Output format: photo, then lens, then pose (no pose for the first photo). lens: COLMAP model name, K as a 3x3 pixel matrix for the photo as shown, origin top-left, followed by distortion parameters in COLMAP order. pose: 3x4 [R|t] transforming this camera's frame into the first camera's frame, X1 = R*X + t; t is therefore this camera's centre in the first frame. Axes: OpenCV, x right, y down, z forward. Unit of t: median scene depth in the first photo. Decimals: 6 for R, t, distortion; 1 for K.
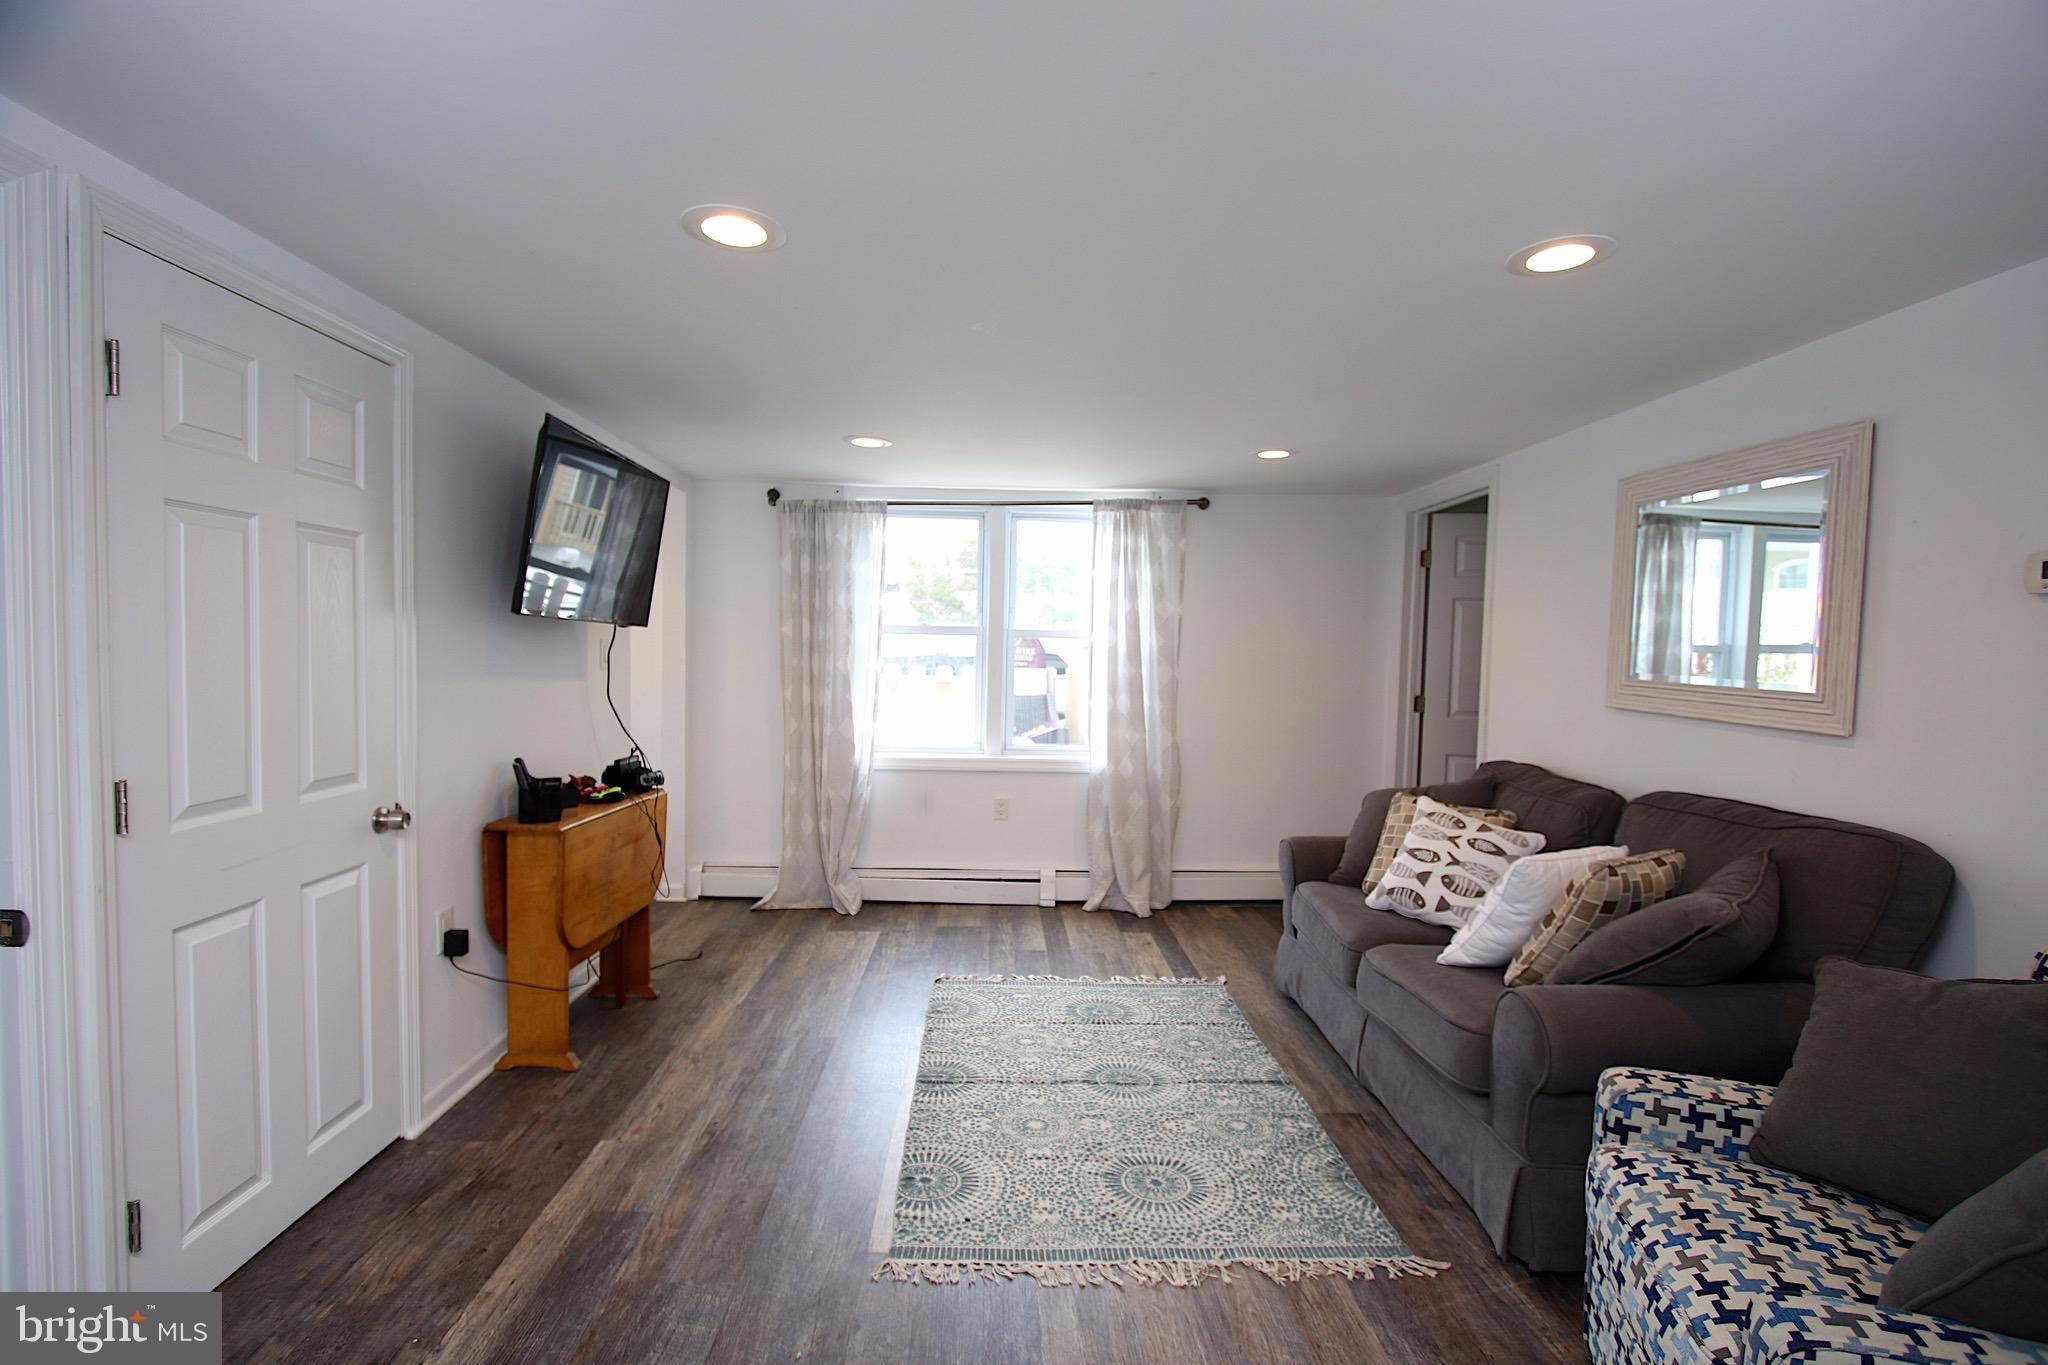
lens RADIAL K [[944.6, 0, 1032.3], [0, 944.6, 690.2], [0, 0, 1]] dist [-0.012603, 0.000093]
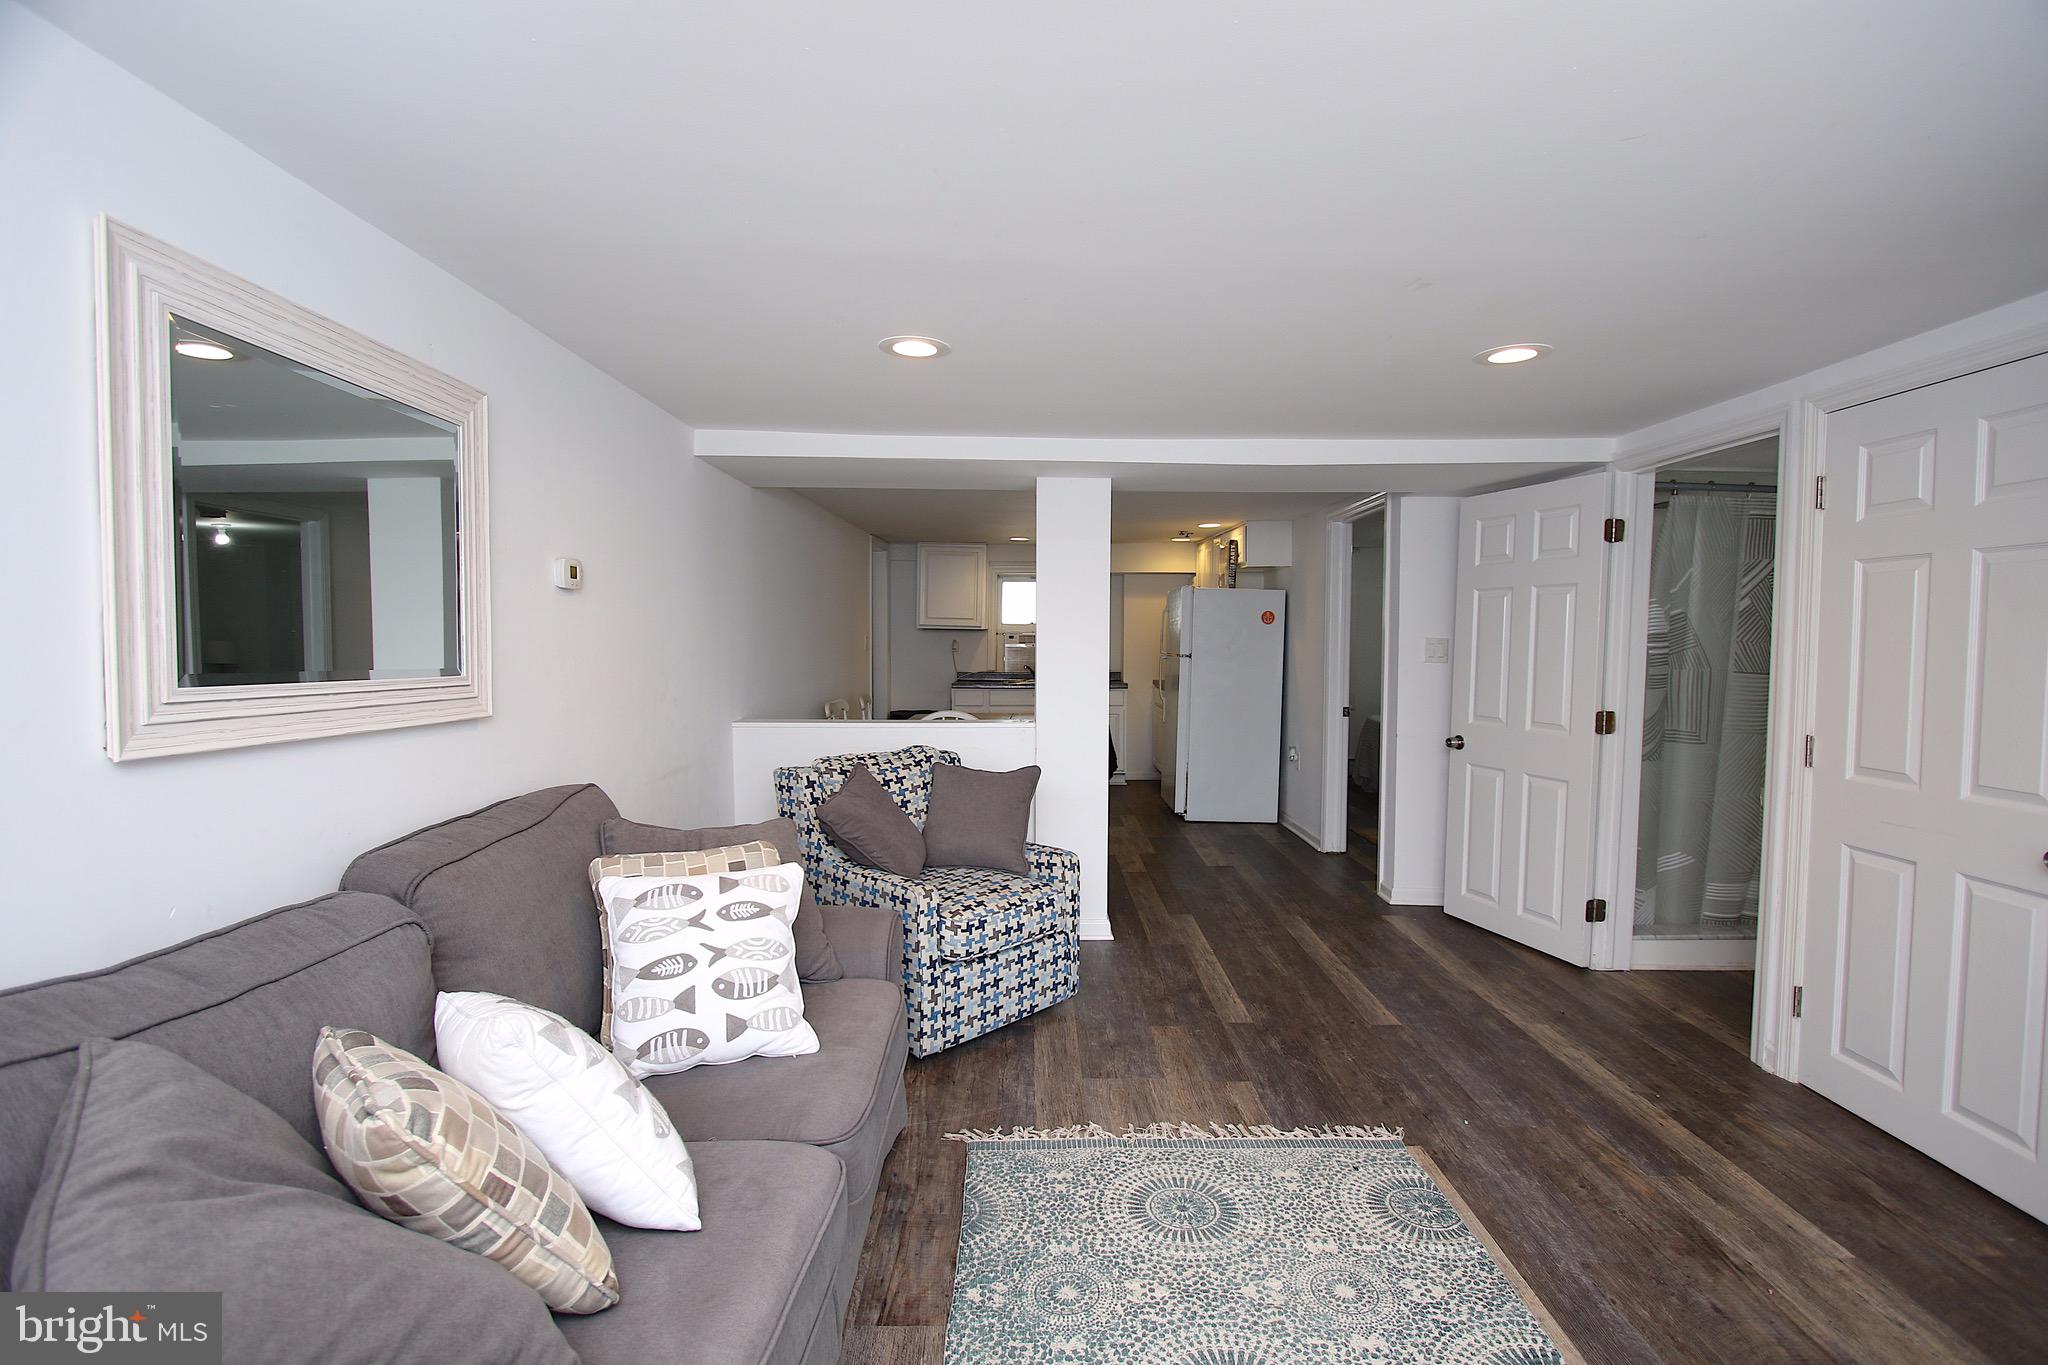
lens RADIAL K [[921.0, 0, 1030.8], [0, 921.0, 685.4], [0, 0, 1]] dist [-0.014865, 0.001343]
pose [[-0.998804, -0.026187, 0.041298, 0.278035], [-0.022071, 0.995026, 0.097139, -0.092551], [-0.043636, 0.096112, -0.994414, 2.007248]]
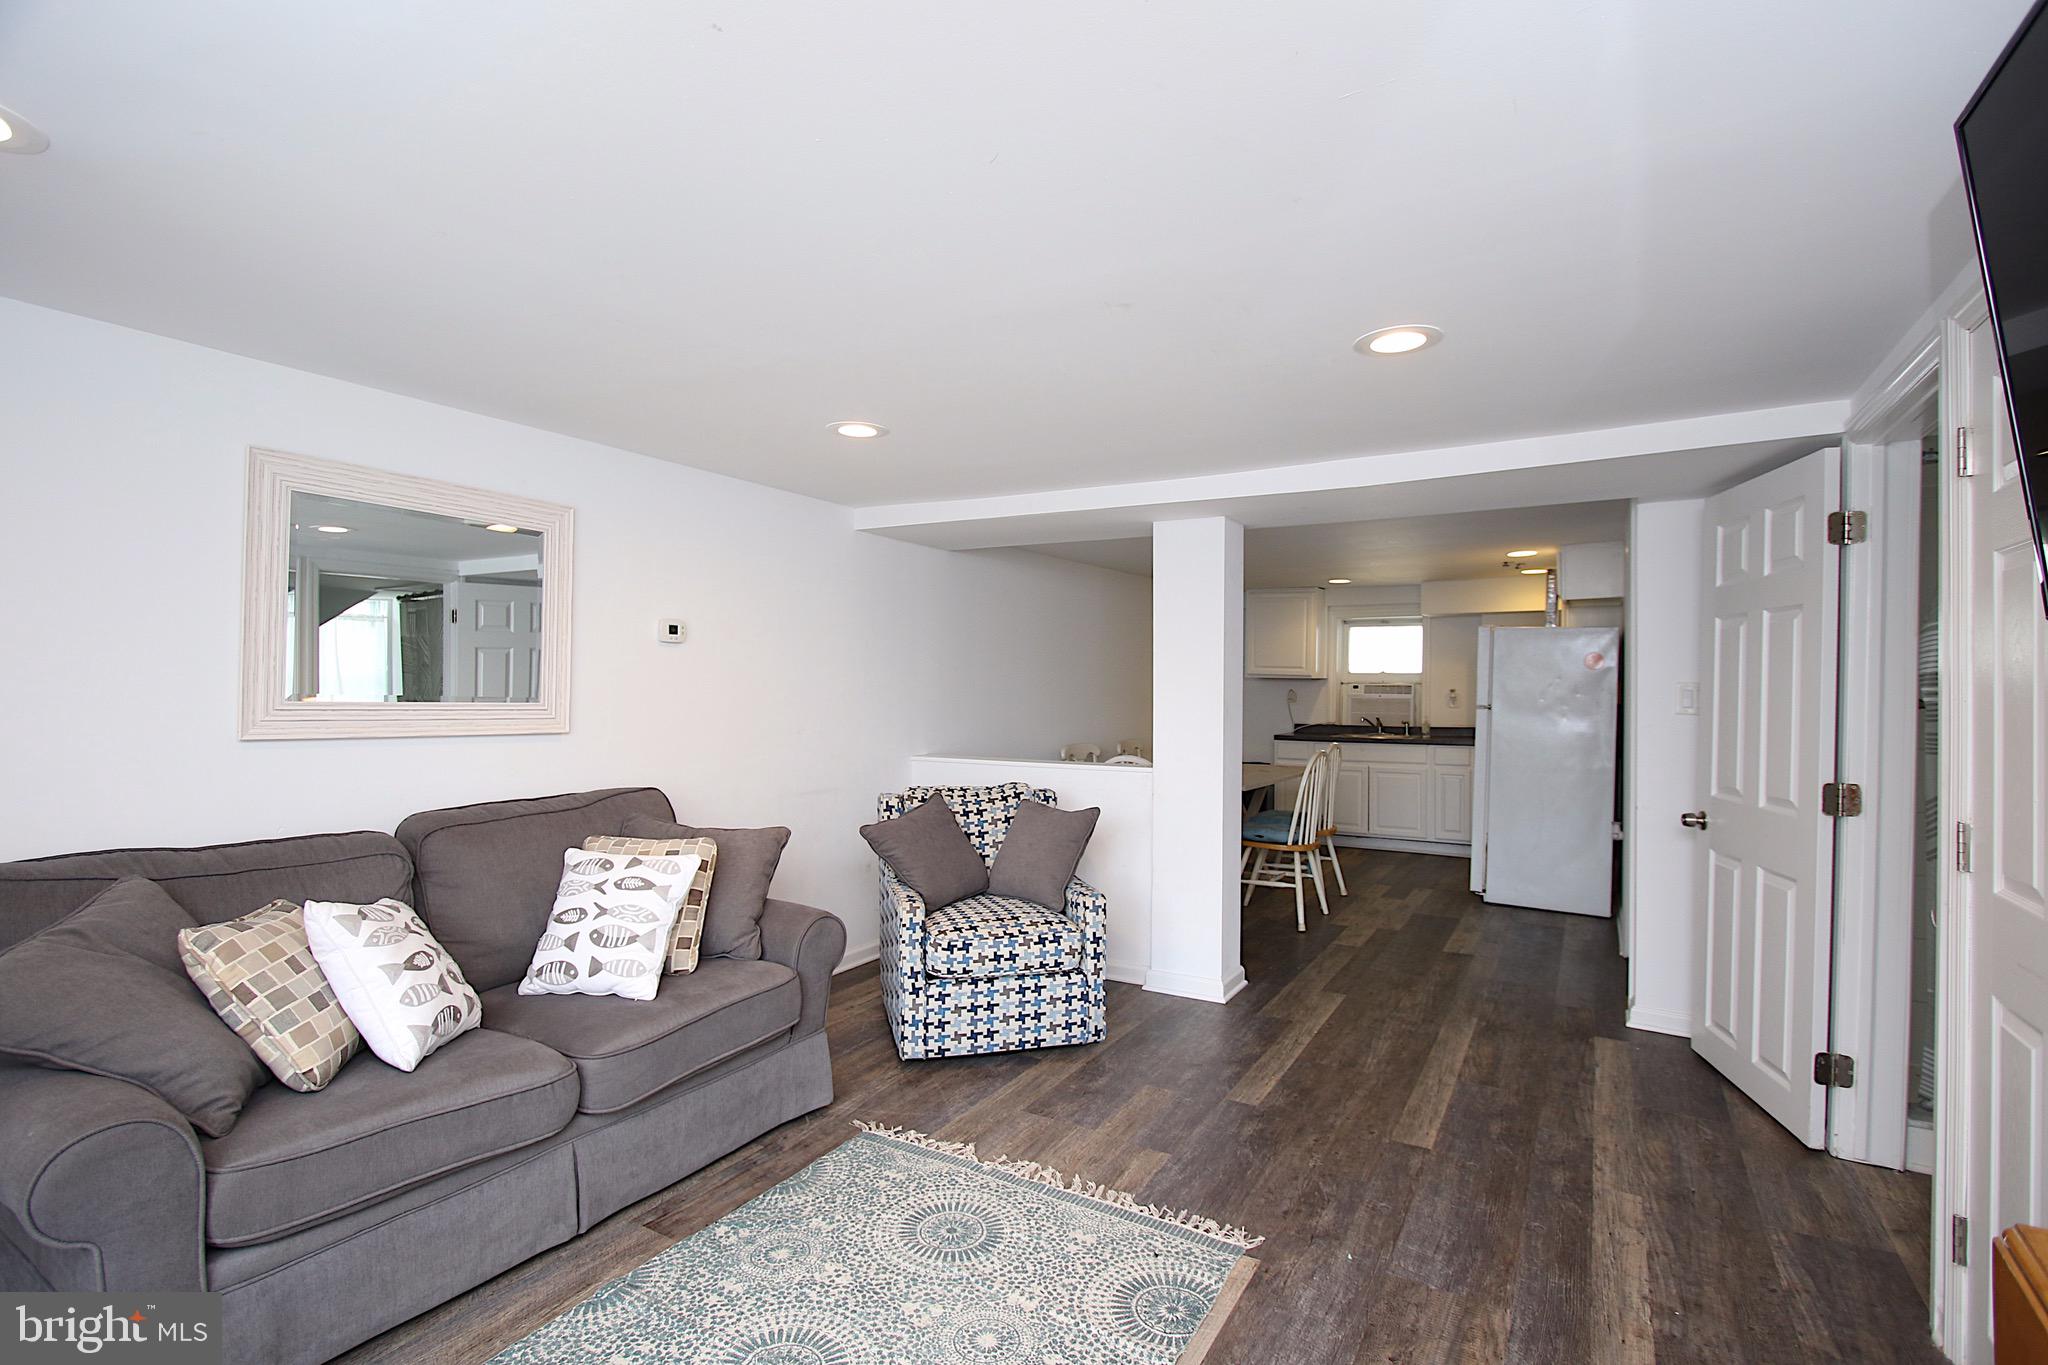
lens RADIAL K [[944.6, 0, 1032.3], [0, 944.6, 690.2], [0, 0, 1]] dist [-0.012603, 0.000093]
pose [[-0.838858, -0.026409, 0.543709, -0.481900], [0.000652, 0.998773, 0.049519, -0.085506], [-0.544349, 0.041894, -0.837812, 1.867324]]
